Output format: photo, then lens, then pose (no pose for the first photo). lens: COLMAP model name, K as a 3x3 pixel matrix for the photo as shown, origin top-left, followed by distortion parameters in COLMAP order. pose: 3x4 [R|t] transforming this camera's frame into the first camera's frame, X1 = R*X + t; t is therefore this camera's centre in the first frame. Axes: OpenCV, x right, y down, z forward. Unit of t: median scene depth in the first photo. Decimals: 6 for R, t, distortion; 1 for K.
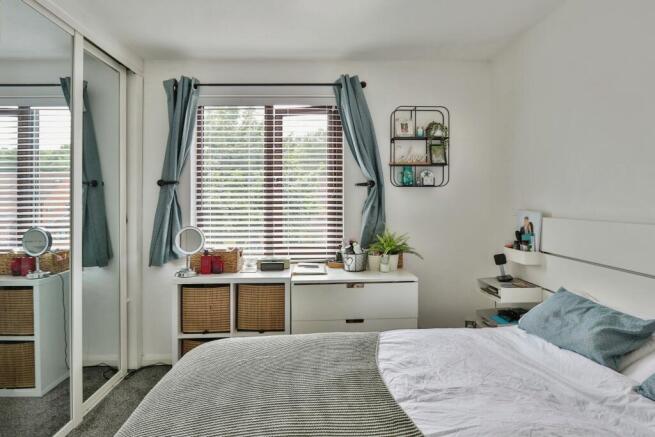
lens RADIAL K [[337.4, 0, 326.7], [0, 337.4, 201.9], [0, 0, 1]] dist [-0.003265, 0.000093]
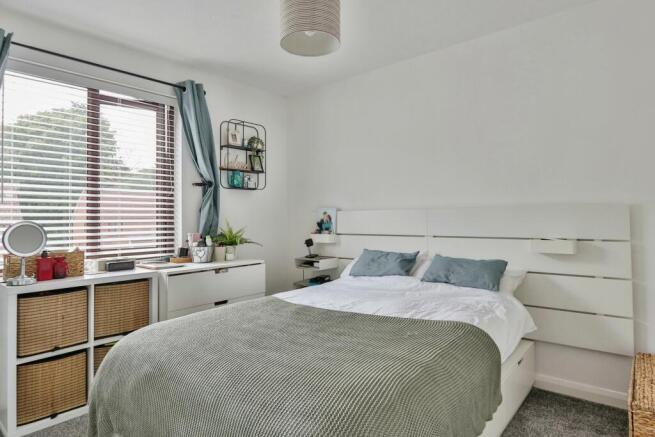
lens RADIAL K [[337.4, 0, 326.7], [0, 337.4, 201.9], [0, 0, 1]] dist [-0.003265, 0.000093]
pose [[0.715590, 0.023674, 0.698120, -0.399916], [0.002420, 0.999336, -0.036369, 0.050647], [-0.698517, 0.027714, 0.715057, -0.053822]]
